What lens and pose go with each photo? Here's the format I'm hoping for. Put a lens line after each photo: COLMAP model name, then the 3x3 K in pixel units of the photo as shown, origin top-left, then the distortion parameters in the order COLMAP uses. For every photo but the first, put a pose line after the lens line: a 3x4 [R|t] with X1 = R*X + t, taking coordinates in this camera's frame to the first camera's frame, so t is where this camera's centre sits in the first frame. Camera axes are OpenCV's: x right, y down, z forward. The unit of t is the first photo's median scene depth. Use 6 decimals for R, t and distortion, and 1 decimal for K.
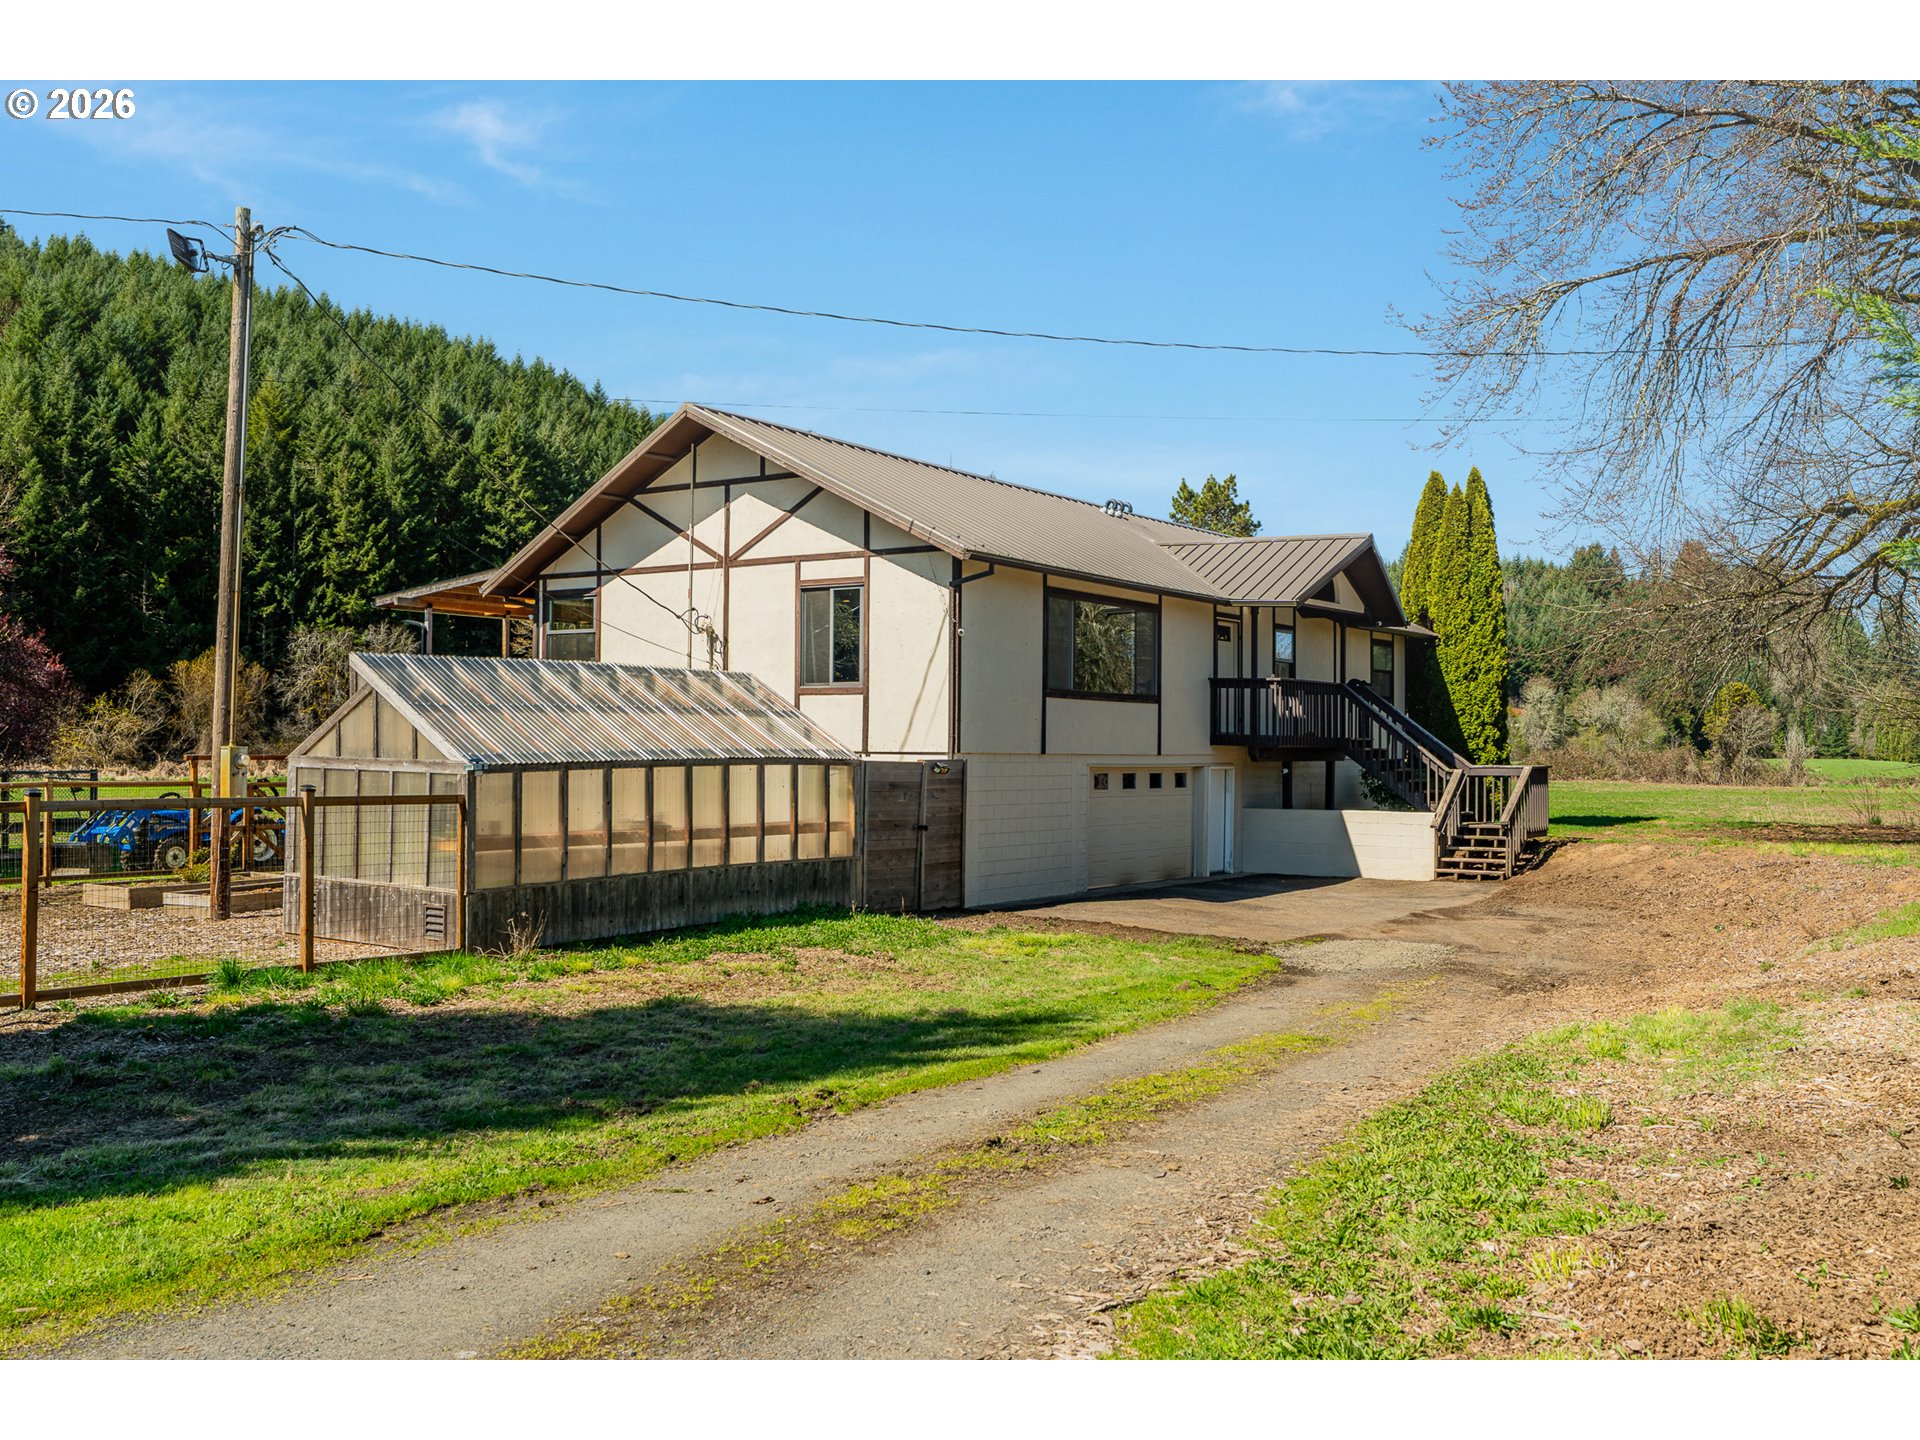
lens RADIAL K [[1739.1, 0, 960.0], [0, 1739.1, 720.0], [0, 0, 1]] dist [-0.006780, 0.003433]
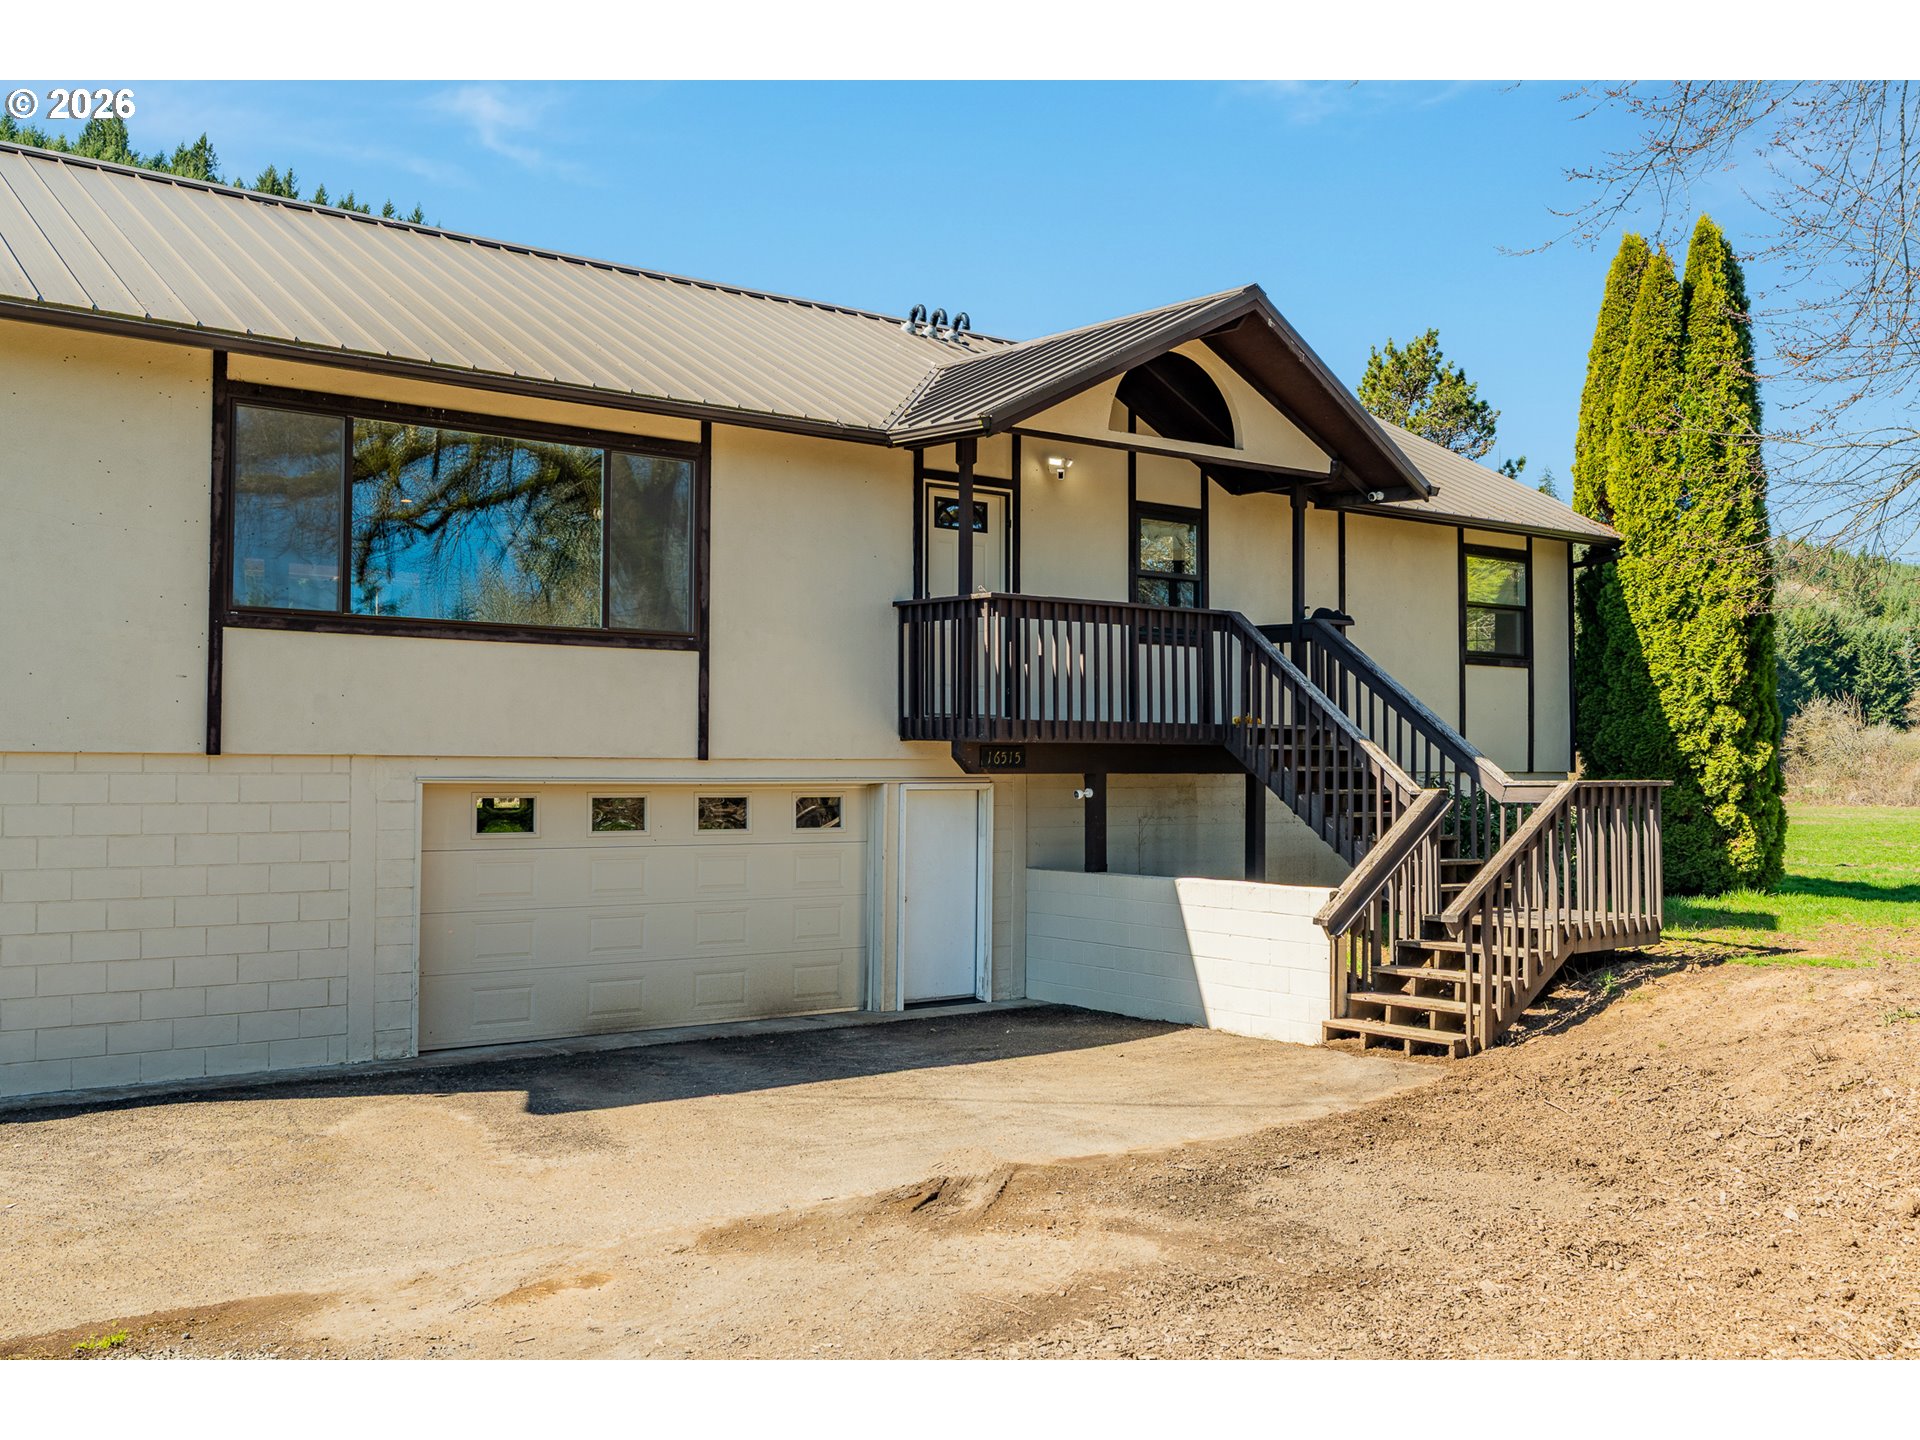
lens RADIAL K [[1840.1, 0, 960.0], [0, 1840.1, 720.0], [0, 0, 1]] dist [-0.009648, -0.009576]
pose [[0.952691, -0.012032, -0.303701, 0.314169], [0.008206, 0.999870, -0.013872, 0.016004], [0.303829, 0.010723, 0.952666, 0.512902]]
